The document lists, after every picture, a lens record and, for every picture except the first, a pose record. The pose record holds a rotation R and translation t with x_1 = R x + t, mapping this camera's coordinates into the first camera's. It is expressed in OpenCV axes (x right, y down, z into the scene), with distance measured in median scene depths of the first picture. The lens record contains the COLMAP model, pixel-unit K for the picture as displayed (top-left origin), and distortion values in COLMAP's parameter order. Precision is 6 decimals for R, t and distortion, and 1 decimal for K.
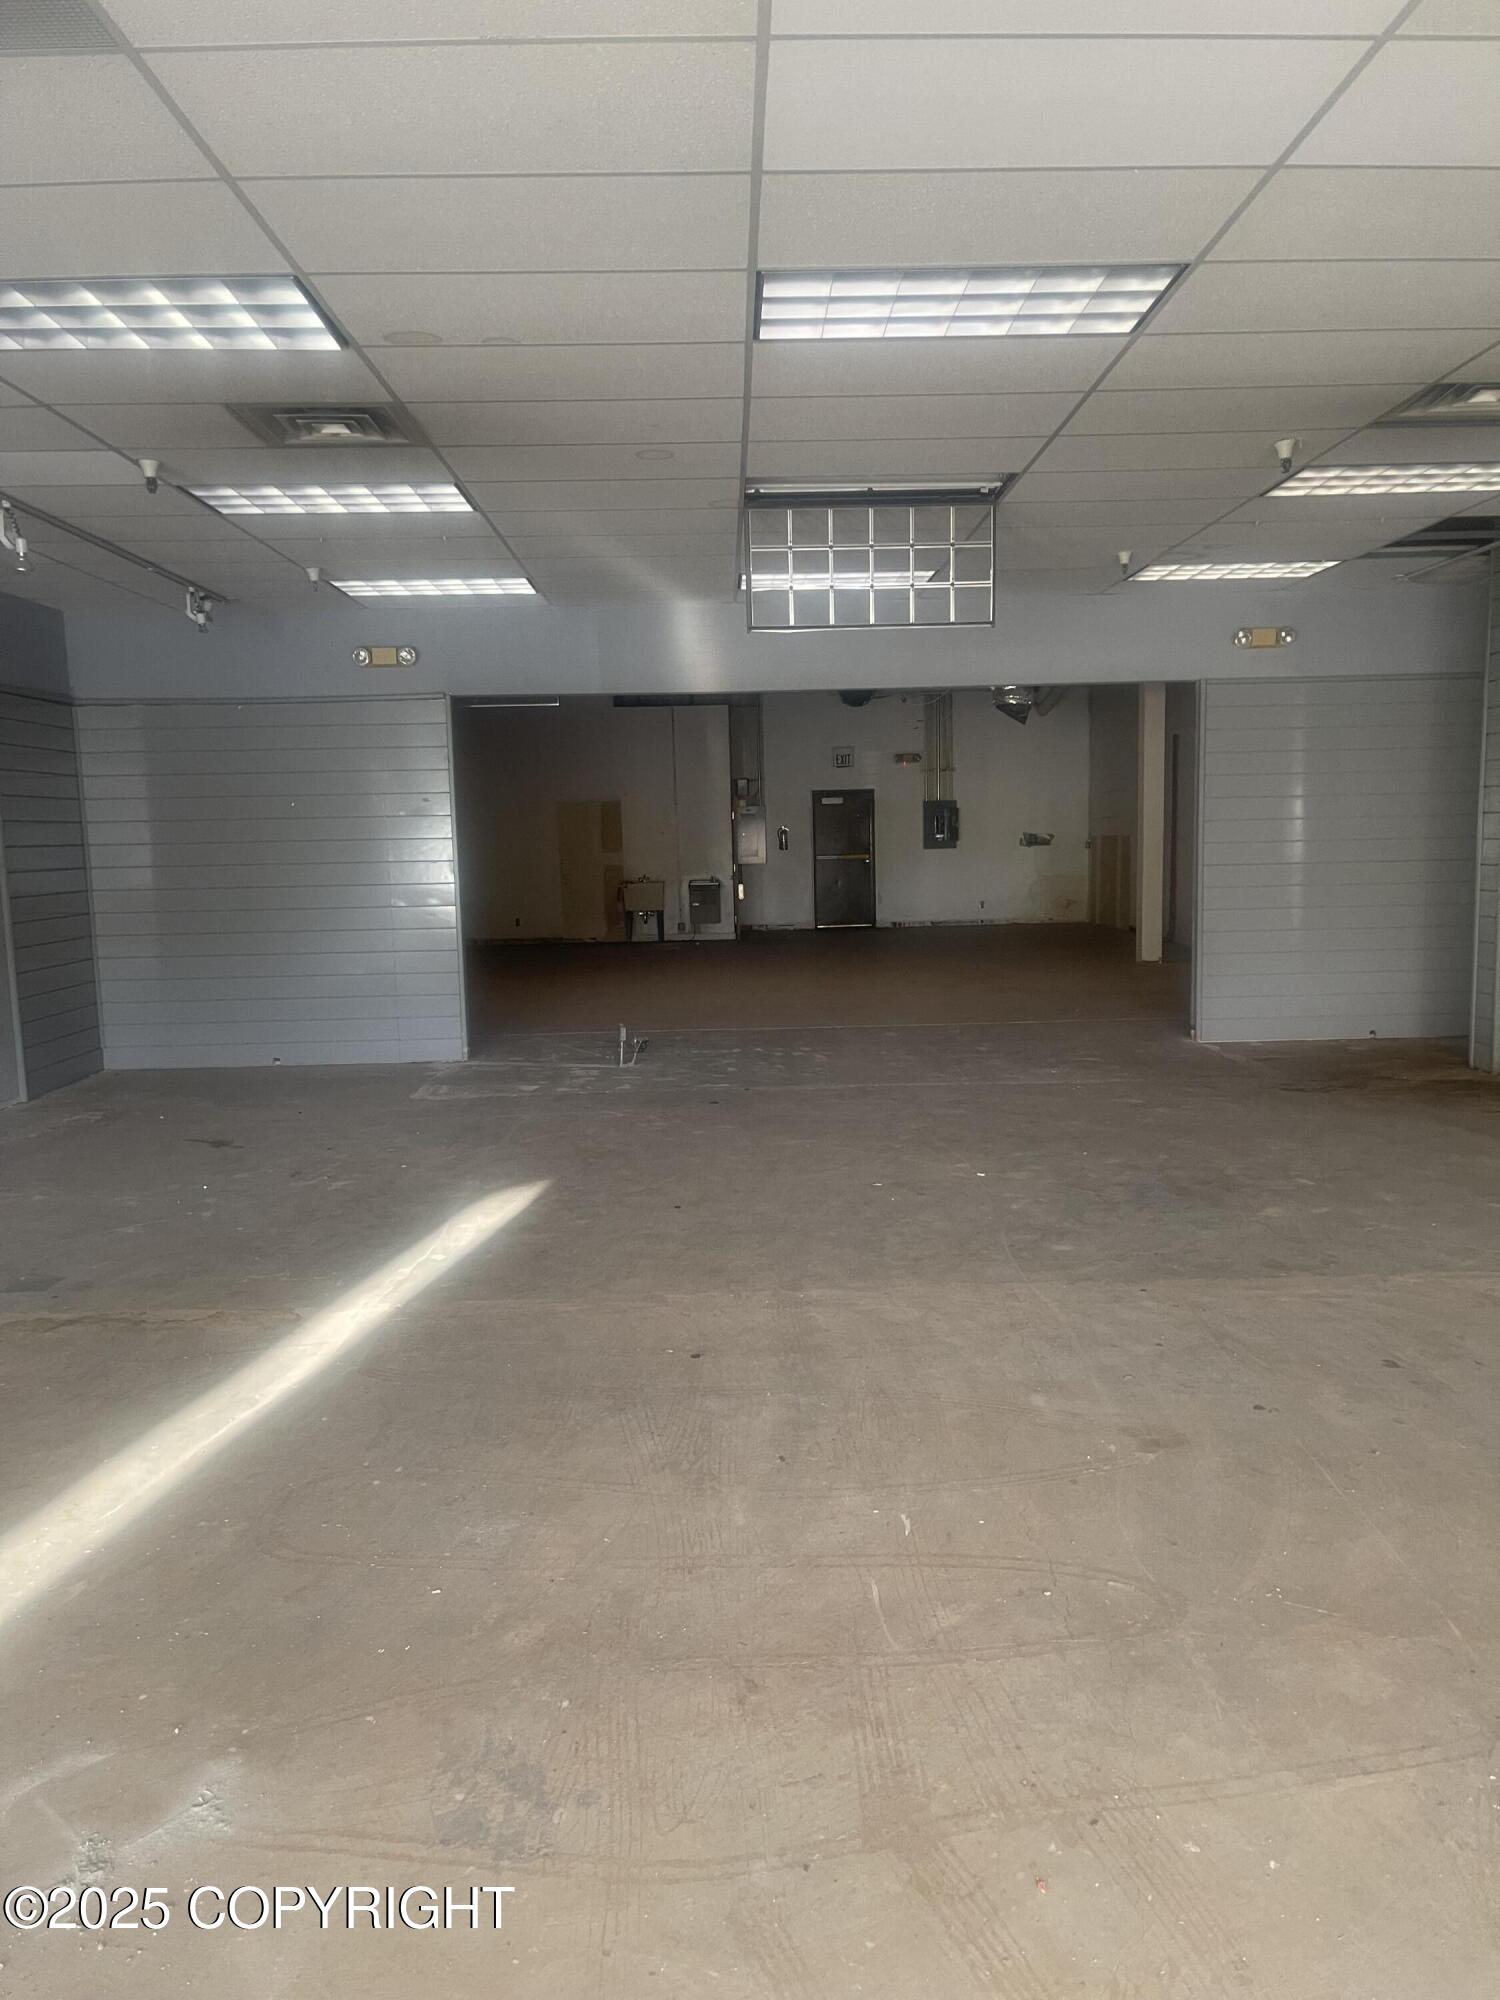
lens RADIAL K [[1562.3, 0, 789.4], [0, 1562.3, 1000.3], [0, 0, 1]] dist [0.035250, -0.006239]
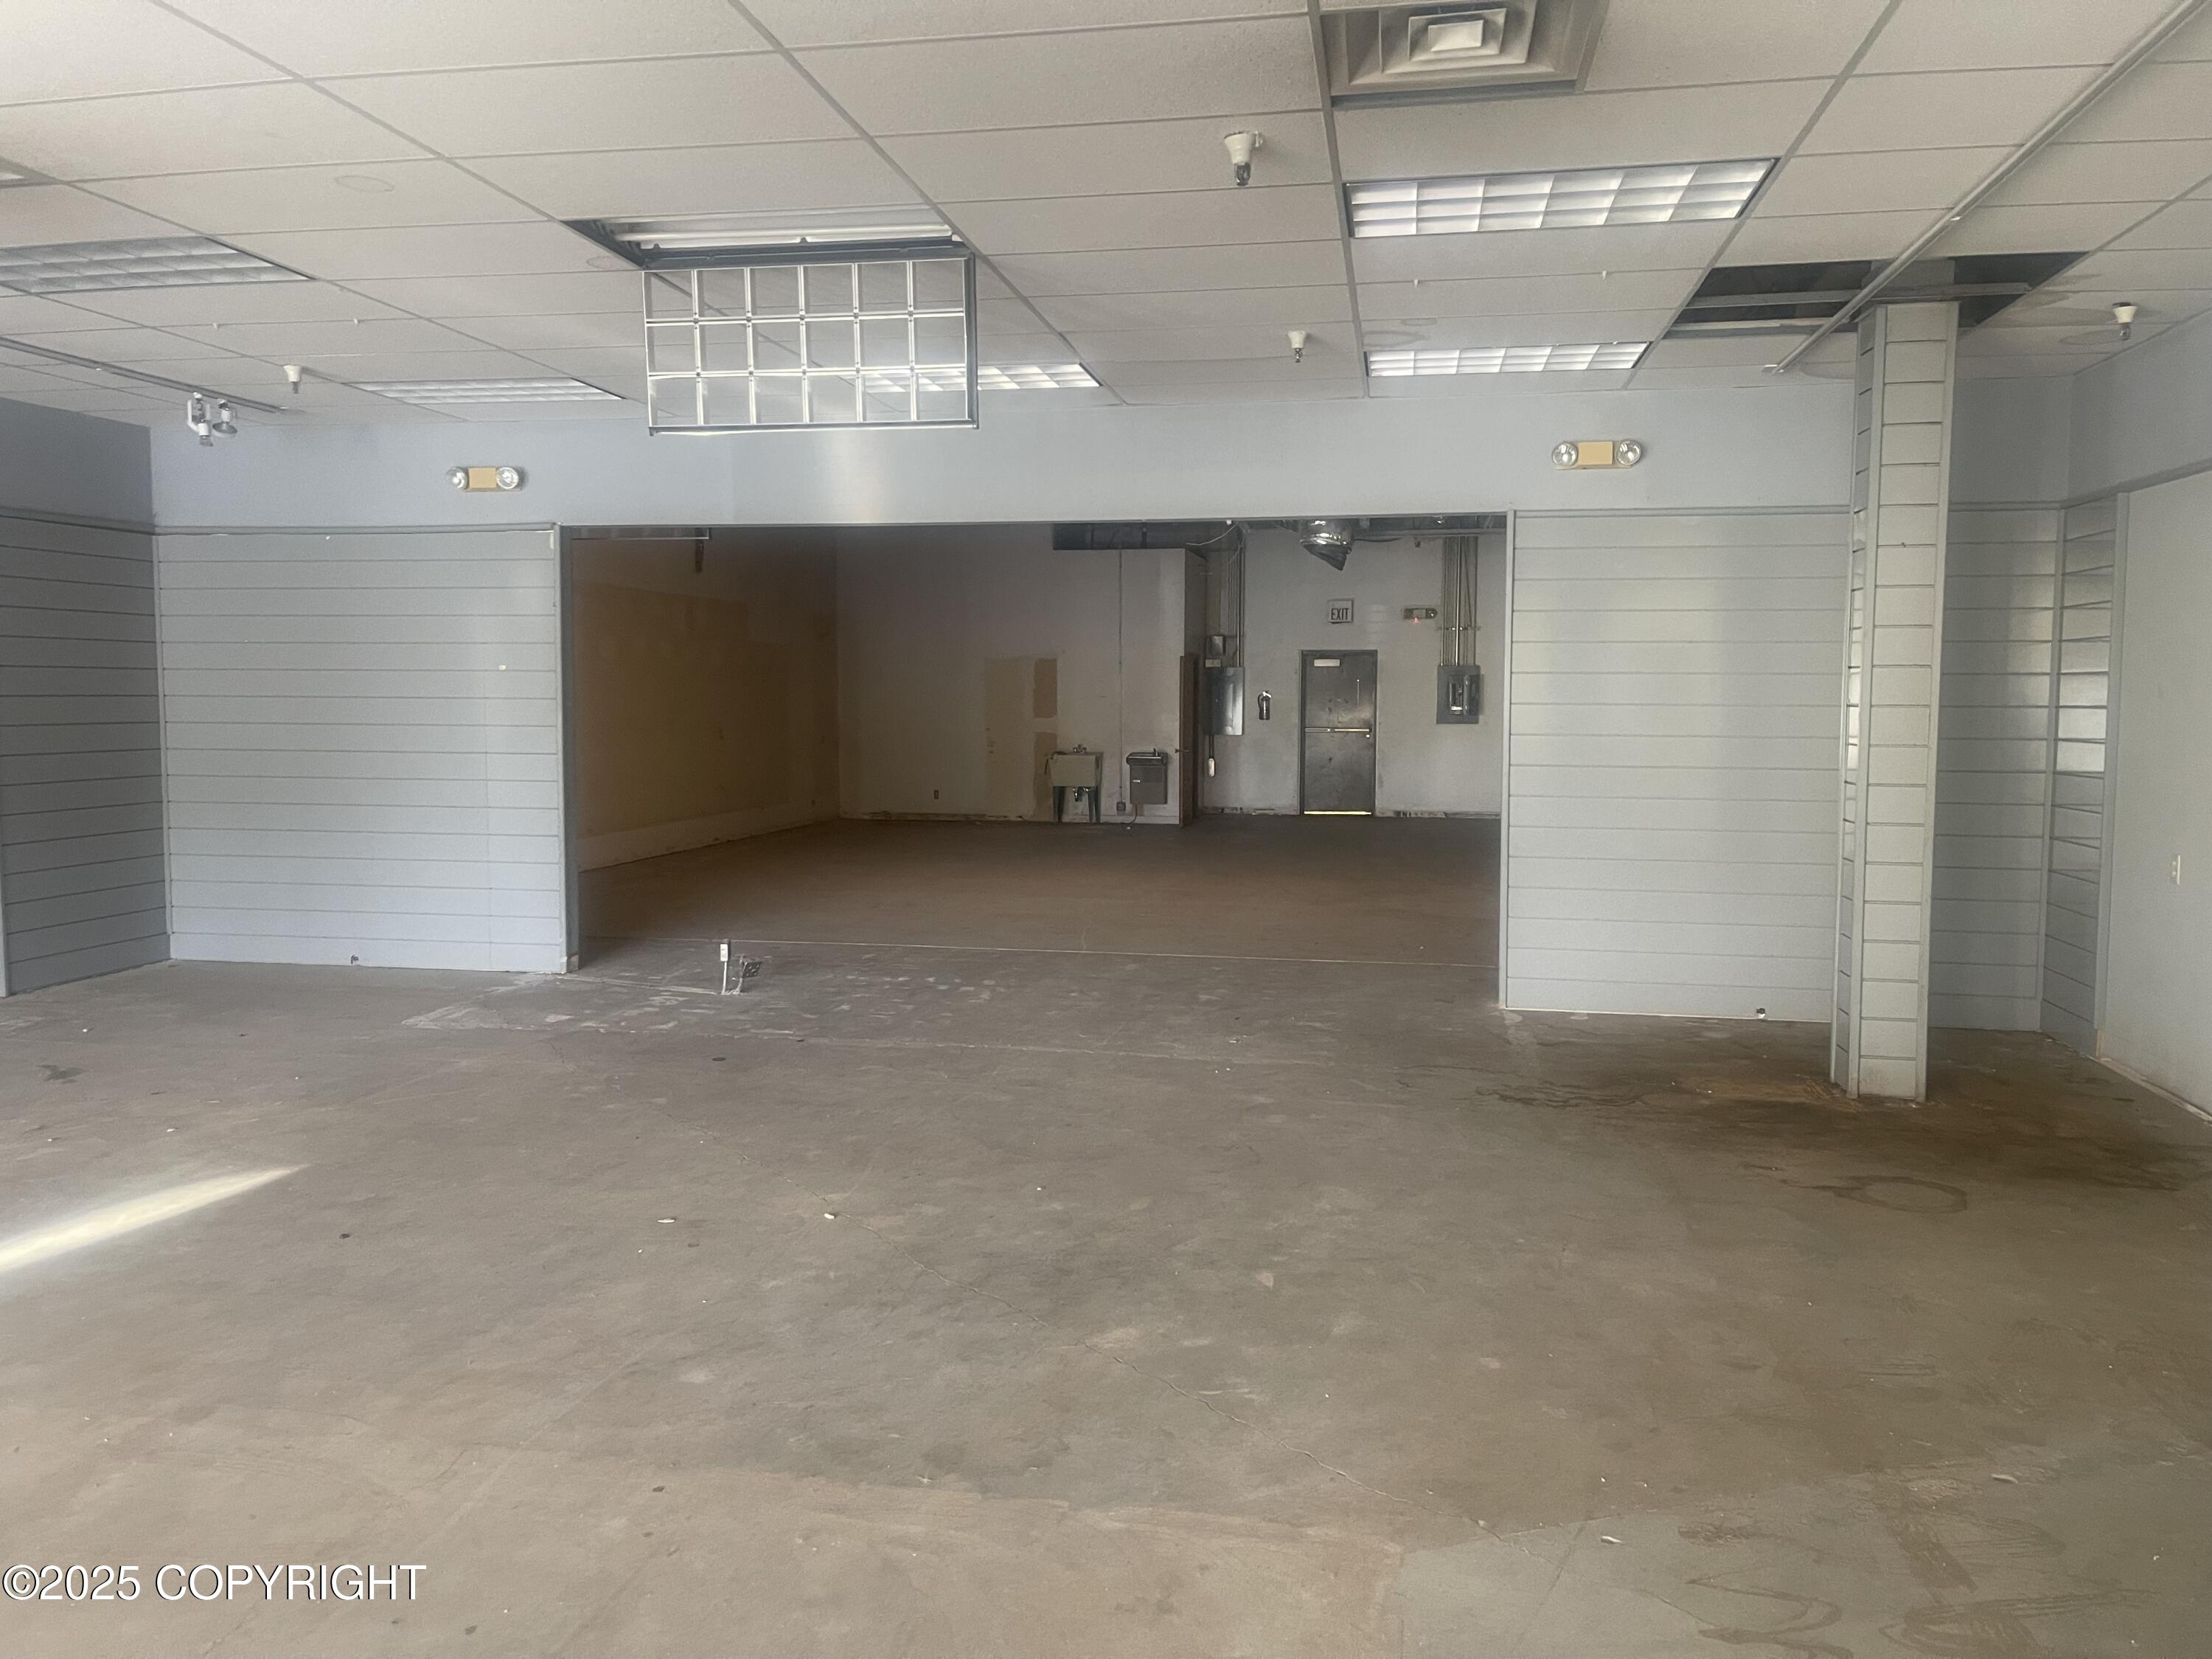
lens RADIAL K [[1727.9, 0, 1101.8], [0, 1727.9, 796.5], [0, 0, 1]] dist [0.035250, -0.006239]
pose [[0.975968, 0.039686, -0.214270, 0.256129], [-0.049512, 0.997944, -0.040687, -0.030179], [0.212214, 0.050318, 0.975927, 0.180843]]
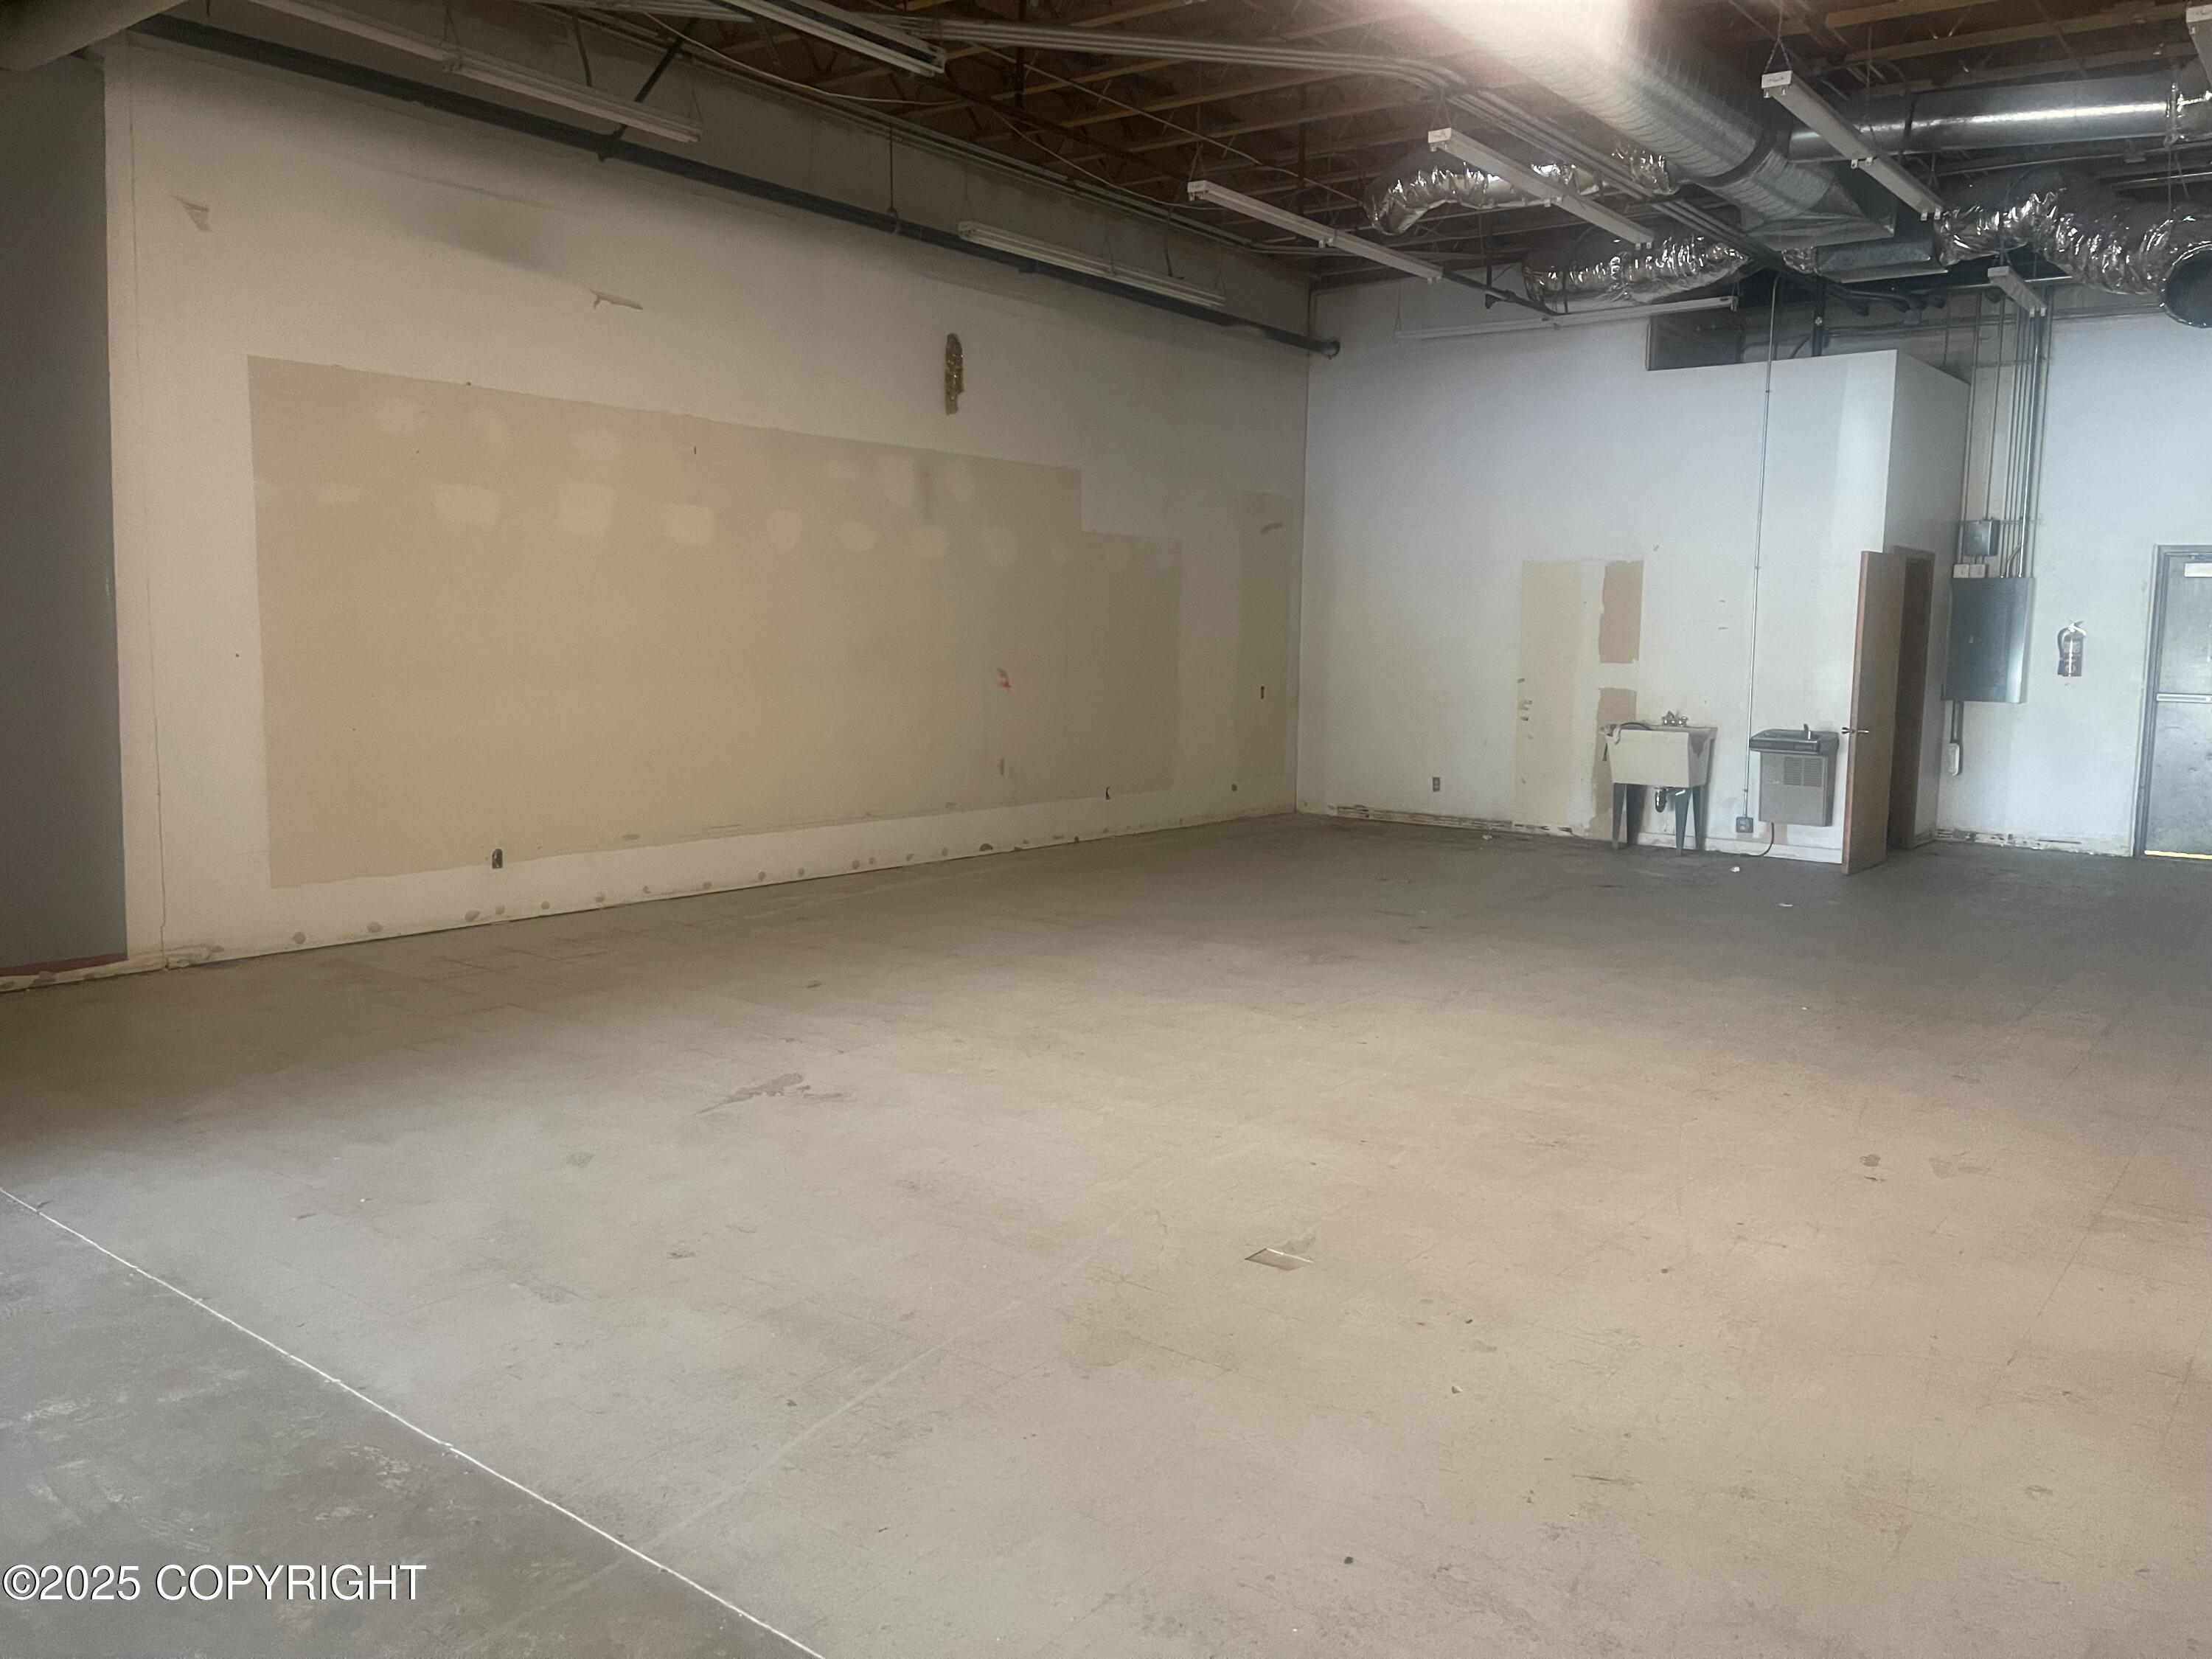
lens RADIAL K [[1727.9, 0, 1101.8], [0, 1727.9, 796.5], [0, 0, 1]] dist [0.035250, -0.006239]
pose [[0.762282, 0.100437, -0.639405, 0.252393], [-0.105265, 0.993972, 0.030637, -0.109189], [0.638628, 0.043953, 0.768260, 0.992029]]
